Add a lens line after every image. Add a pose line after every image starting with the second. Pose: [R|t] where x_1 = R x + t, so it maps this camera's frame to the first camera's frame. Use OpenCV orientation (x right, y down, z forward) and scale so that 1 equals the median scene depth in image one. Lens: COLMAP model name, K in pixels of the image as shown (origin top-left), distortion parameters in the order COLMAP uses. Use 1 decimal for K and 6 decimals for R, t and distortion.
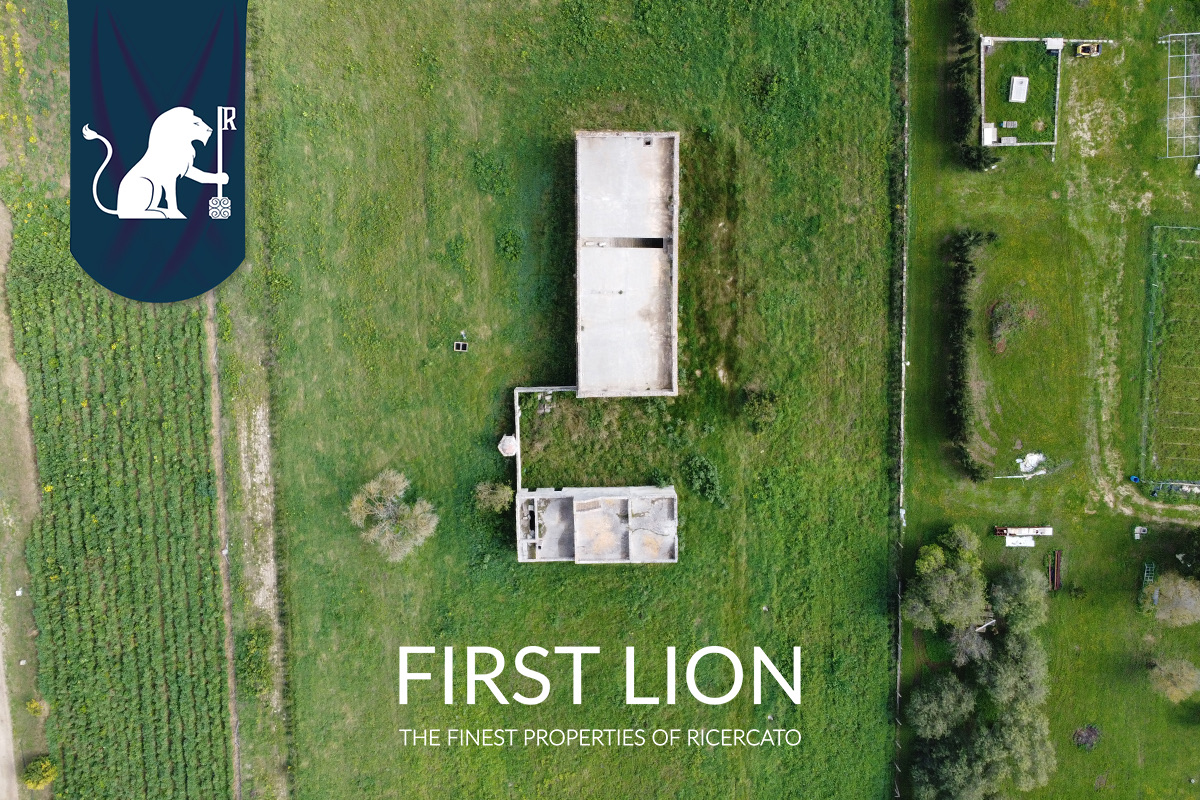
lens RADIAL K [[1087.3, 0, 597.8], [0, 1087.3, 367.7], [0, 0, 1]] dist [0.003760, -0.009016]
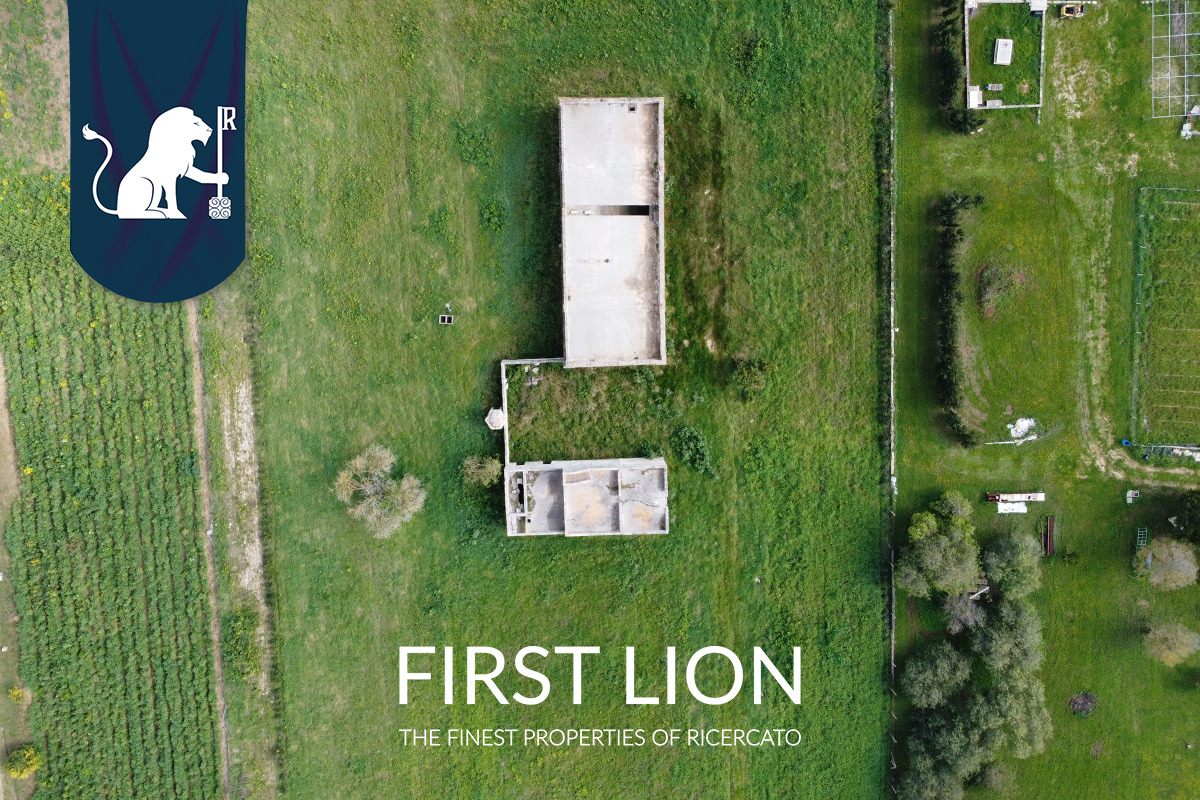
lens RADIAL K [[1087.3, 0, 597.8], [0, 1087.3, 367.7], [0, 0, 1]] dist [0.003760, -0.009016]
pose [[0.999797, -0.015777, 0.012530, -0.001134], [0.015831, 0.999866, -0.004259, 0.030648], [-0.012461, 0.004457, 0.999912, 0.010185]]
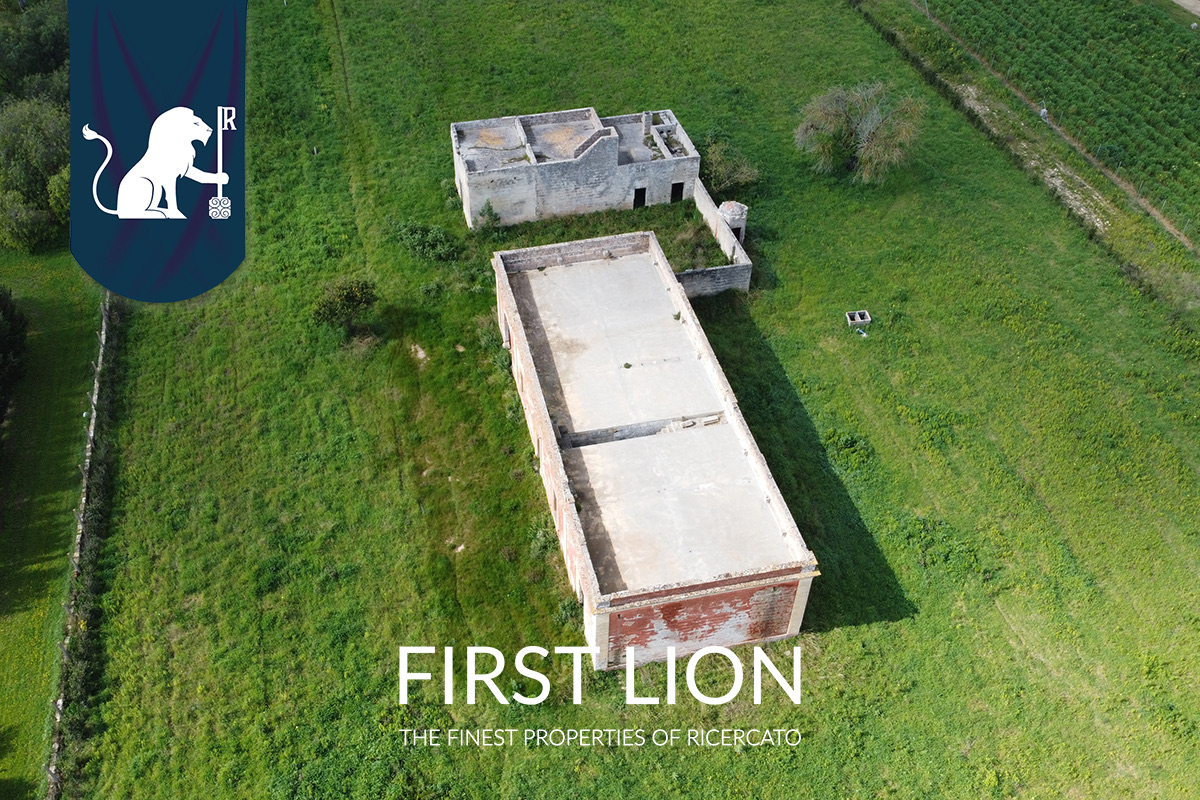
lens RADIAL K [[1080.4, 0, 563.5], [0, 1080.4, 396.5], [0, 0, 1]] dist [0.002489, -0.006814]
pose [[-0.977795, 0.151211, -0.145093, 0.126167], [-0.209086, -0.750633, 0.626764, -0.390616], [-0.014138, 0.643184, 0.765581, 0.570124]]
